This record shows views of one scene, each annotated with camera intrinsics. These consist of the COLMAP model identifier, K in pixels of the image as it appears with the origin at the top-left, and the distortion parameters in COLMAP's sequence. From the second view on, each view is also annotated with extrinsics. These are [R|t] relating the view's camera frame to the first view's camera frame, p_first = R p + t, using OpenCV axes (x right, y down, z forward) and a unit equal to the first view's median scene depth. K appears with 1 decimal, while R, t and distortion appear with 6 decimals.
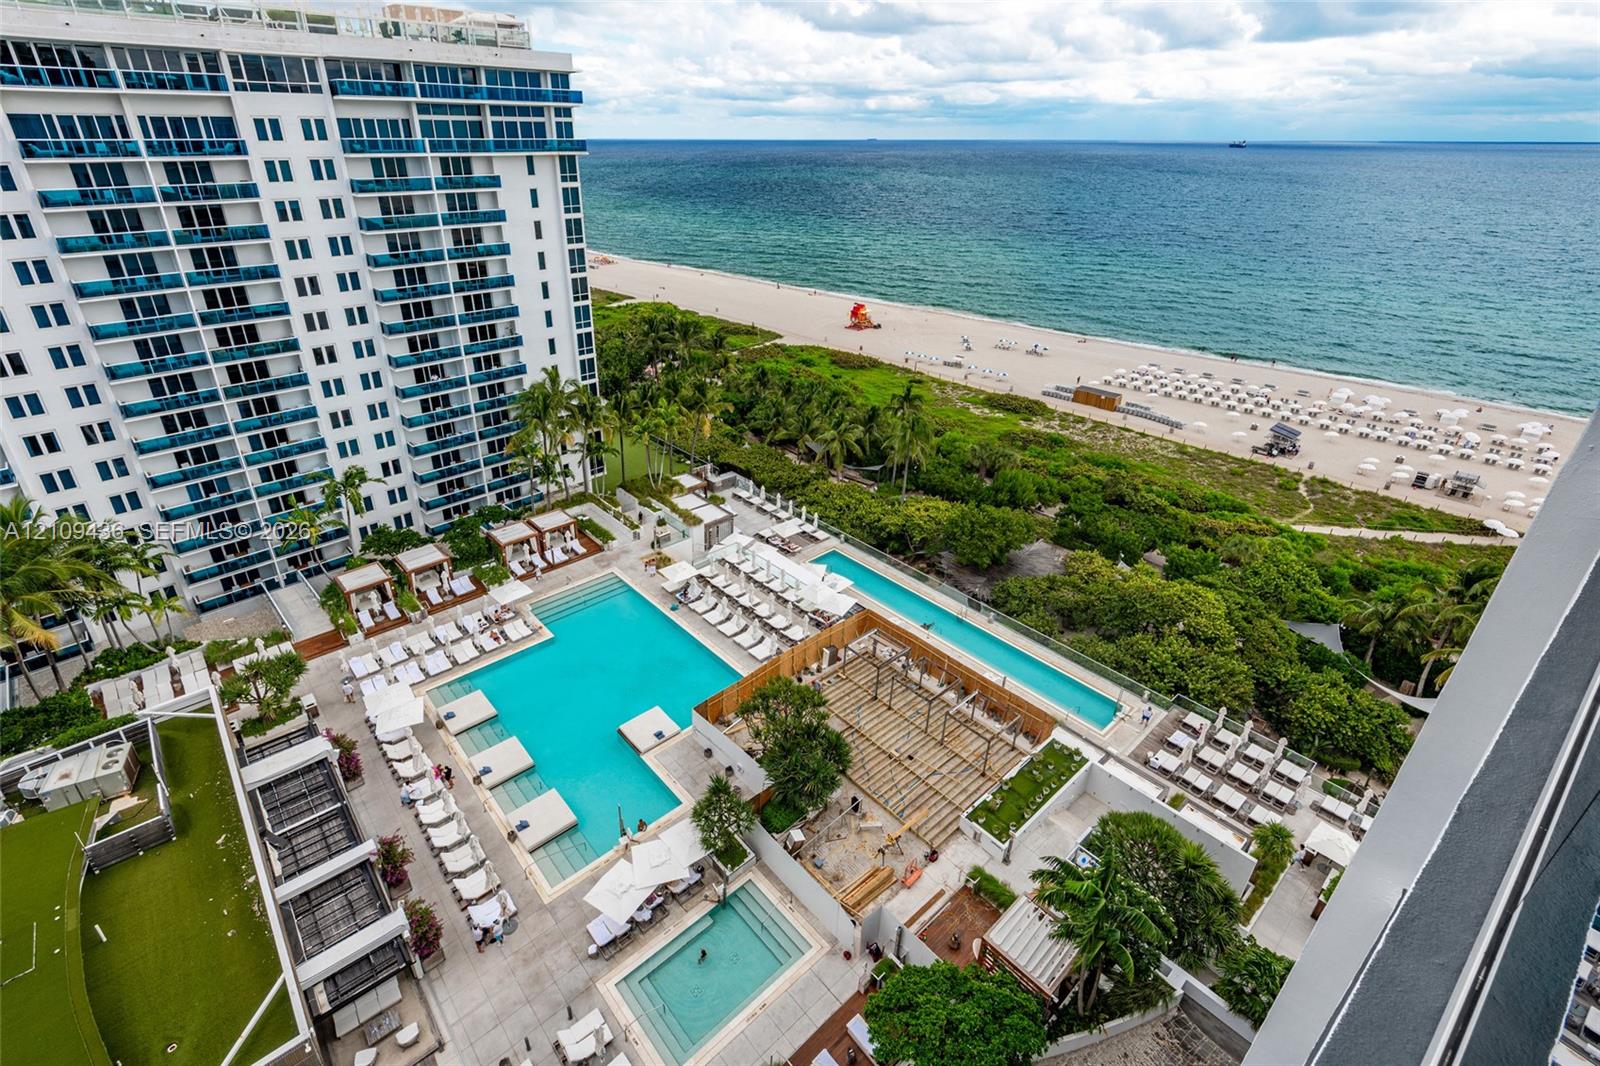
lens RADIAL K [[748.6, 0, 783.2], [0, 748.6, 520.4], [0, 0, 1]] dist [0.010862, -0.006145]
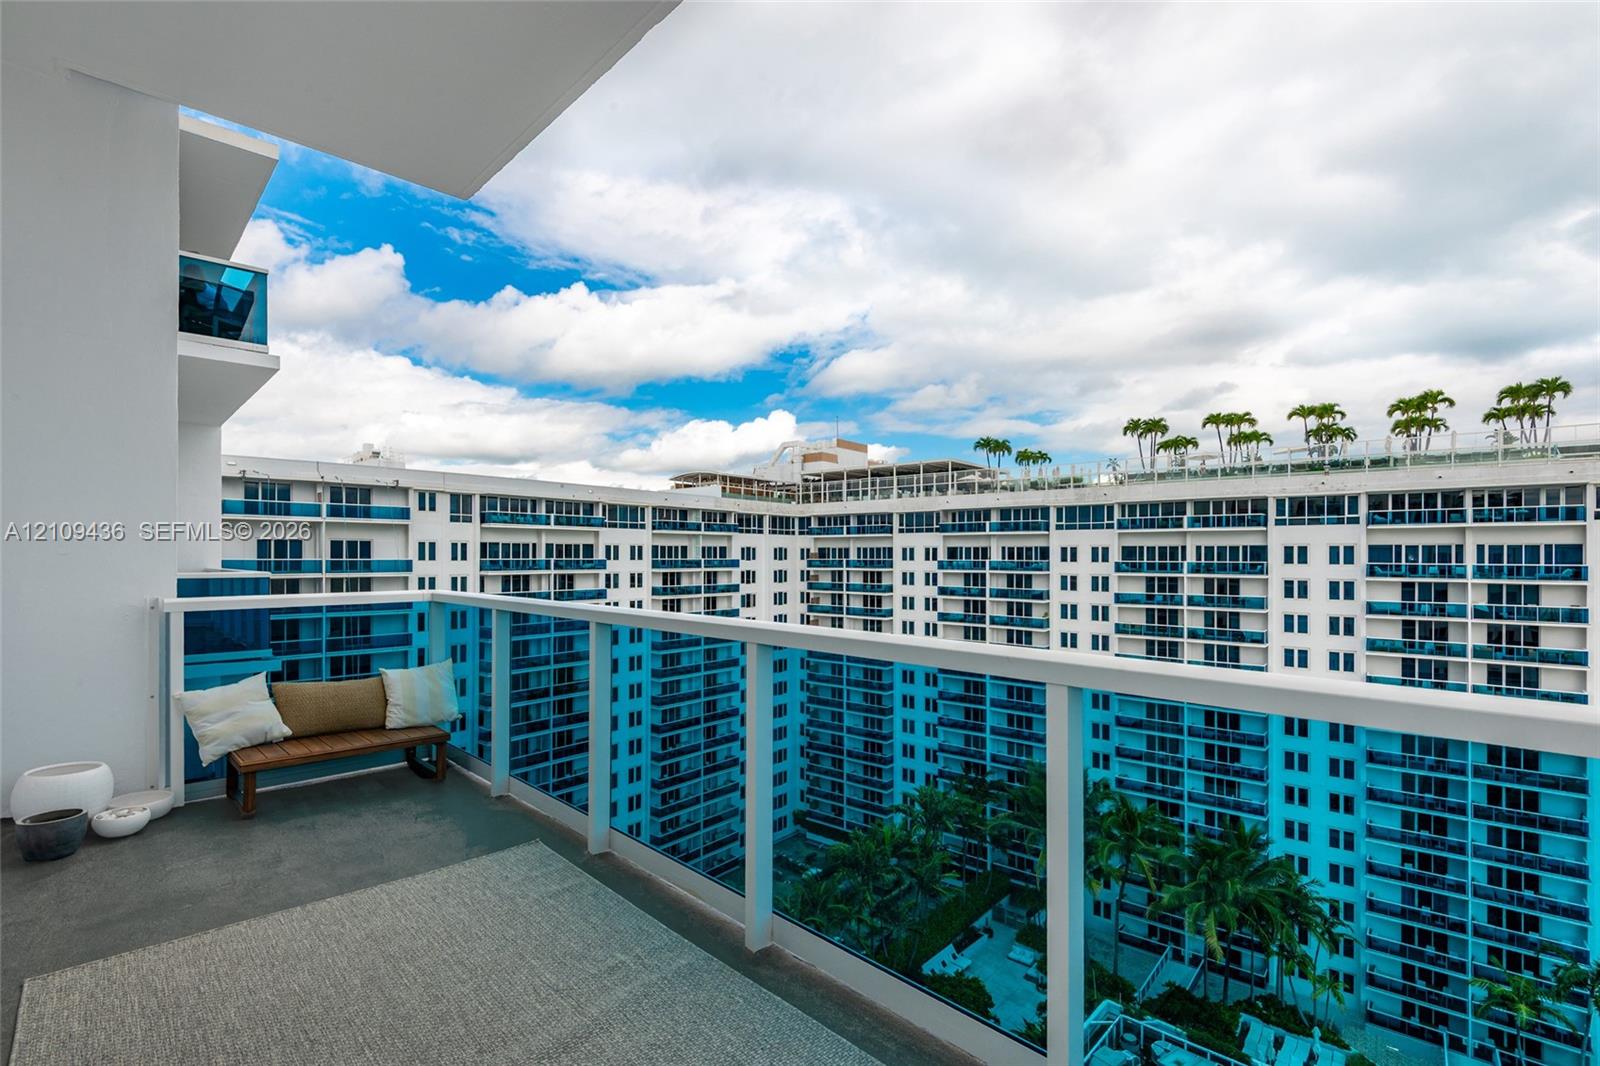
lens RADIAL K [[748.6, 0, 823.1], [0, 748.6, 555.4], [0, 0, 1]] dist [0.010862, -0.006145]
pose [[0.083408, -0.001581, -0.996514, 0.631561], [-0.458747, 0.887675, -0.039805, -0.278853], [0.884643, 0.460468, 0.073314, 0.543240]]
